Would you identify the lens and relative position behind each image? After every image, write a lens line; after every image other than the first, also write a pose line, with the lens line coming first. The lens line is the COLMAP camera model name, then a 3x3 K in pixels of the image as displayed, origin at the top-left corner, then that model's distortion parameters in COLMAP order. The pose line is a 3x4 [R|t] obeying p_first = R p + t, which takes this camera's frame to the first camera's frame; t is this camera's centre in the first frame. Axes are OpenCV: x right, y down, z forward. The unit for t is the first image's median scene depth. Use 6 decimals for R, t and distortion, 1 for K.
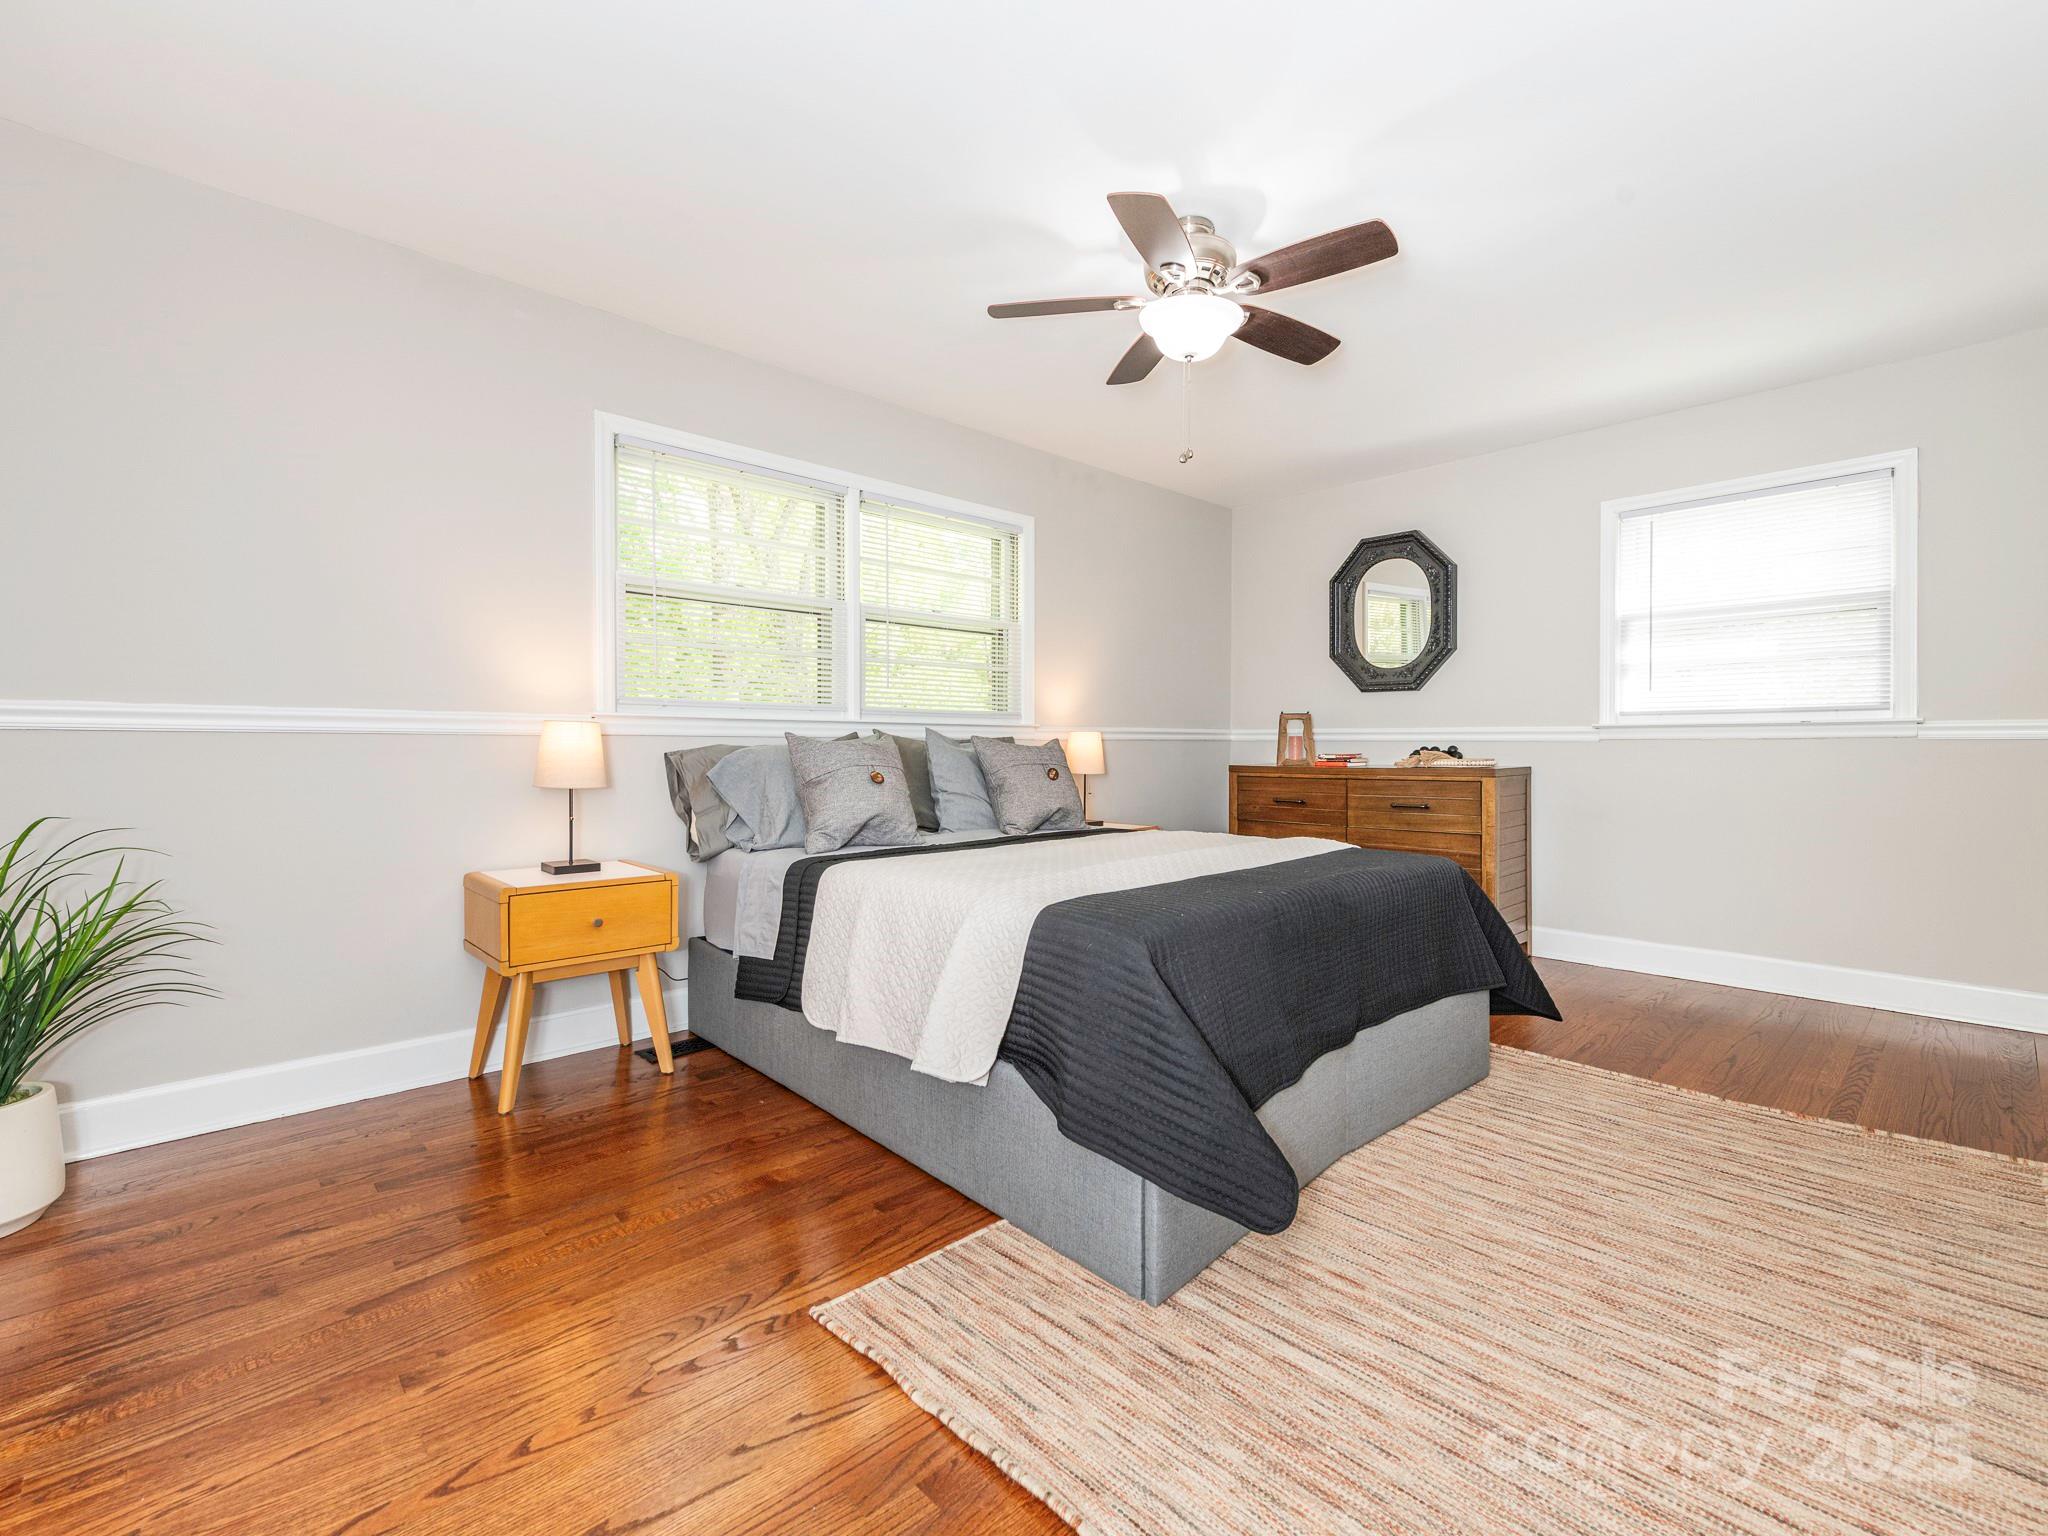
lens RADIAL K [[921.9, 0, 1084.6], [0, 921.9, 744.9], [0, 0, 1]] dist [-0.000312, -0.000403]
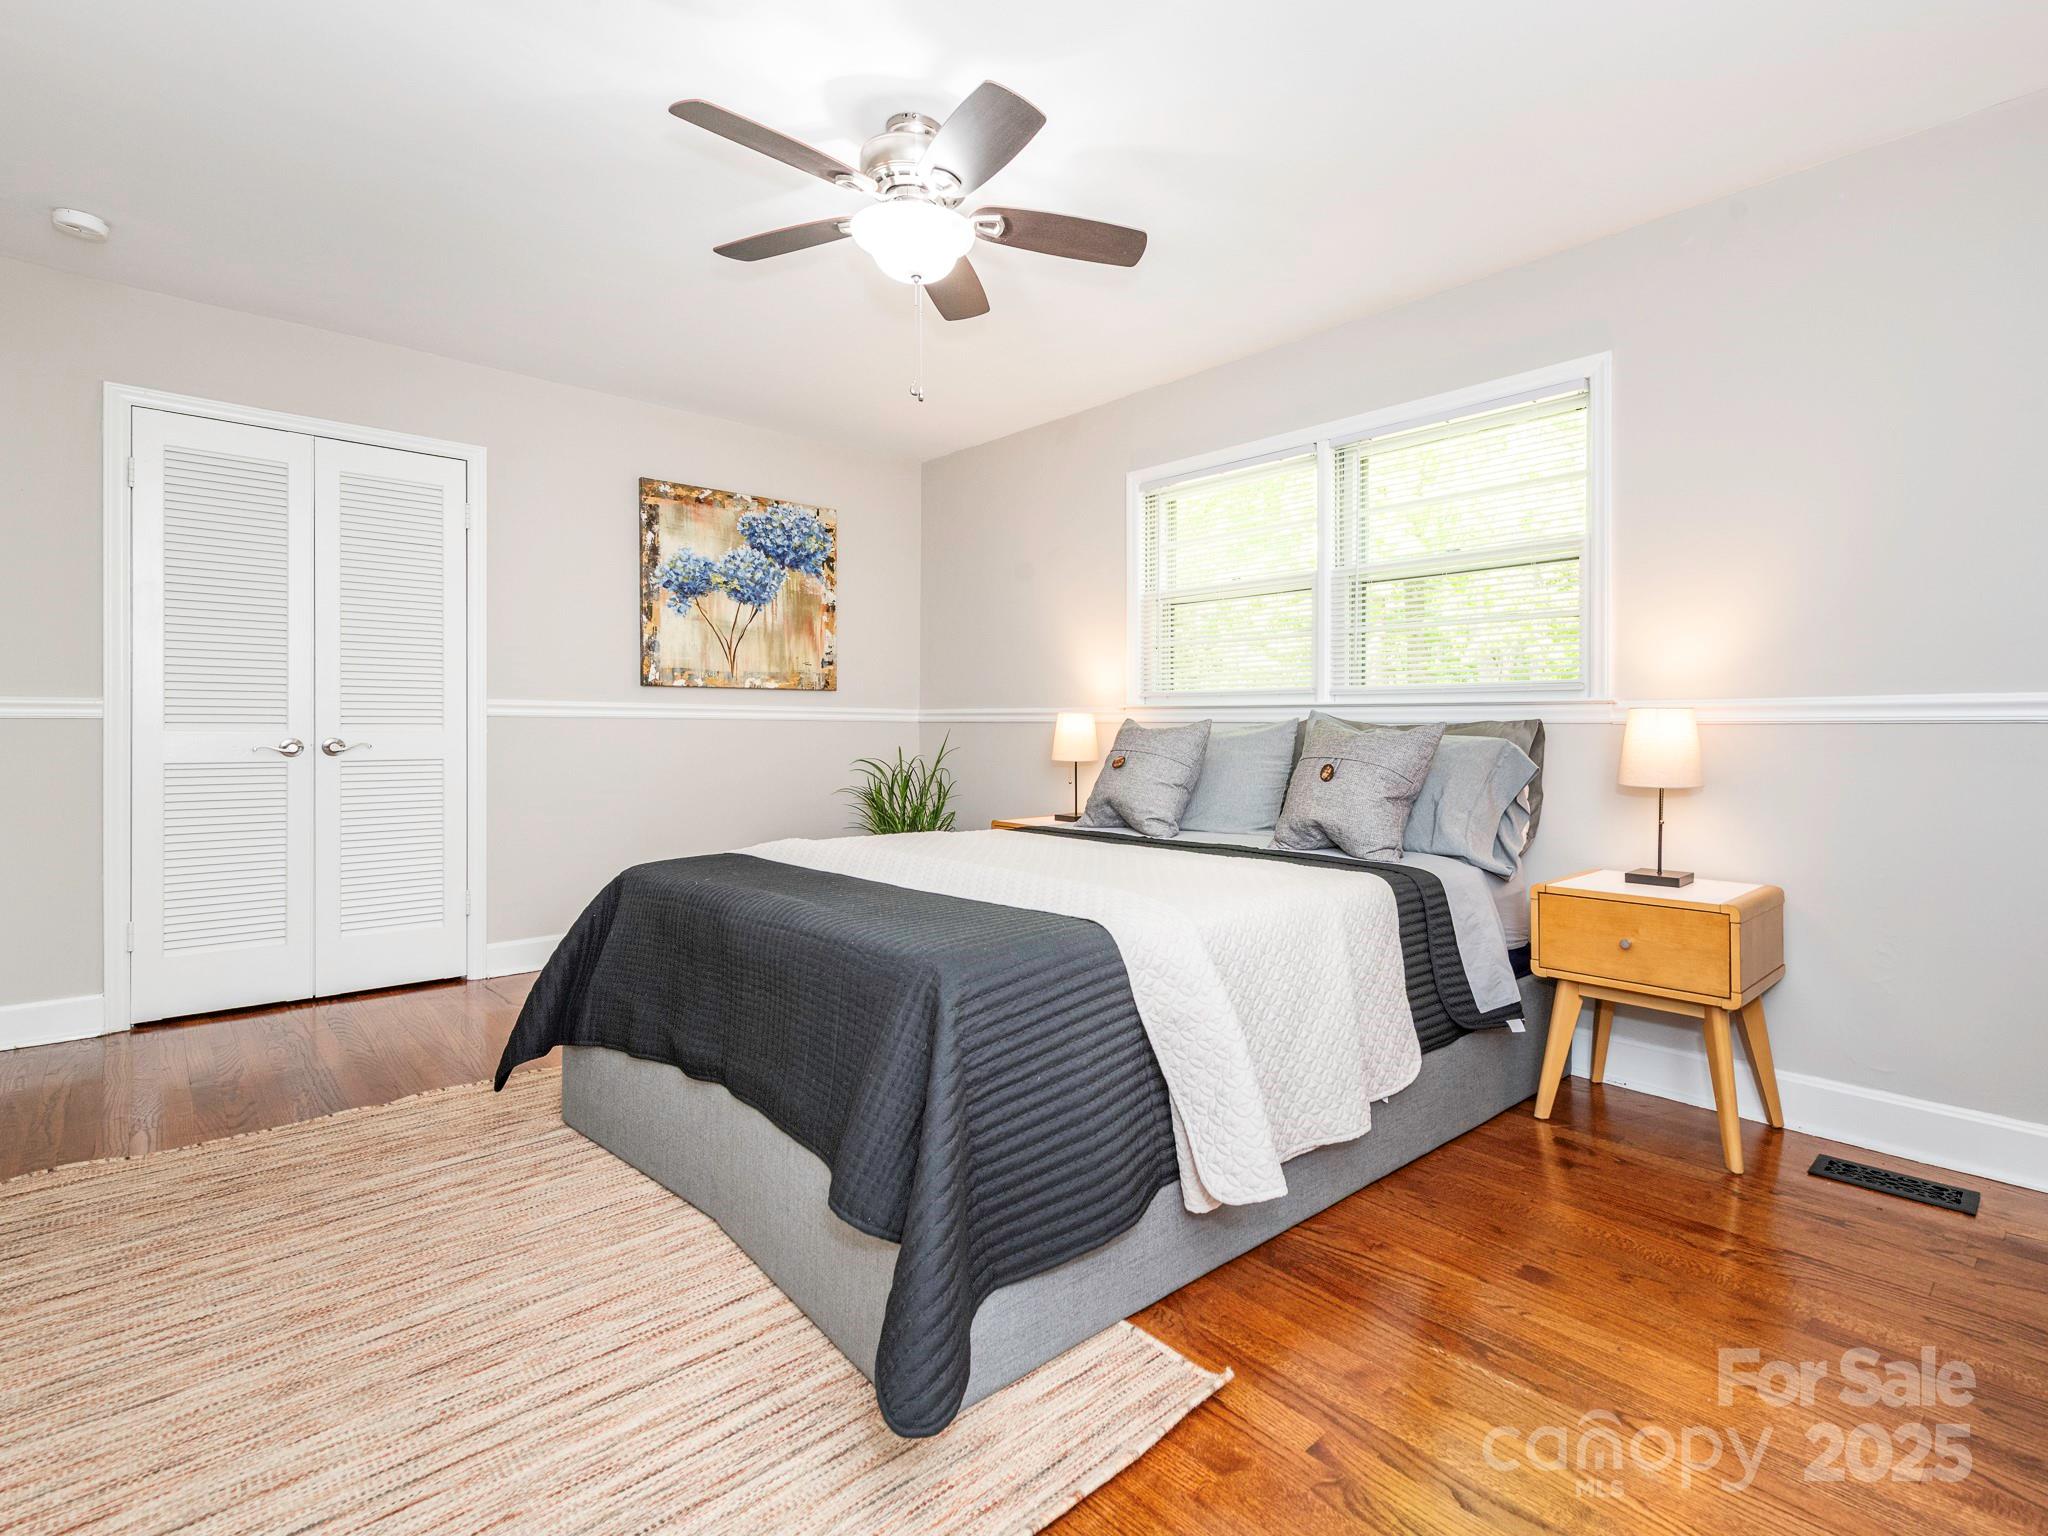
lens RADIAL K [[976.5, 0, 1070.6], [0, 976.5, 726.7], [0, 0, 1]] dist [-0.000815, -0.000991]
pose [[-0.017107, 0.001902, -0.999852, 1.176589], [-0.022007, 0.999755, 0.002278, -0.006651], [0.999611, 0.022042, -0.017061, 1.356400]]
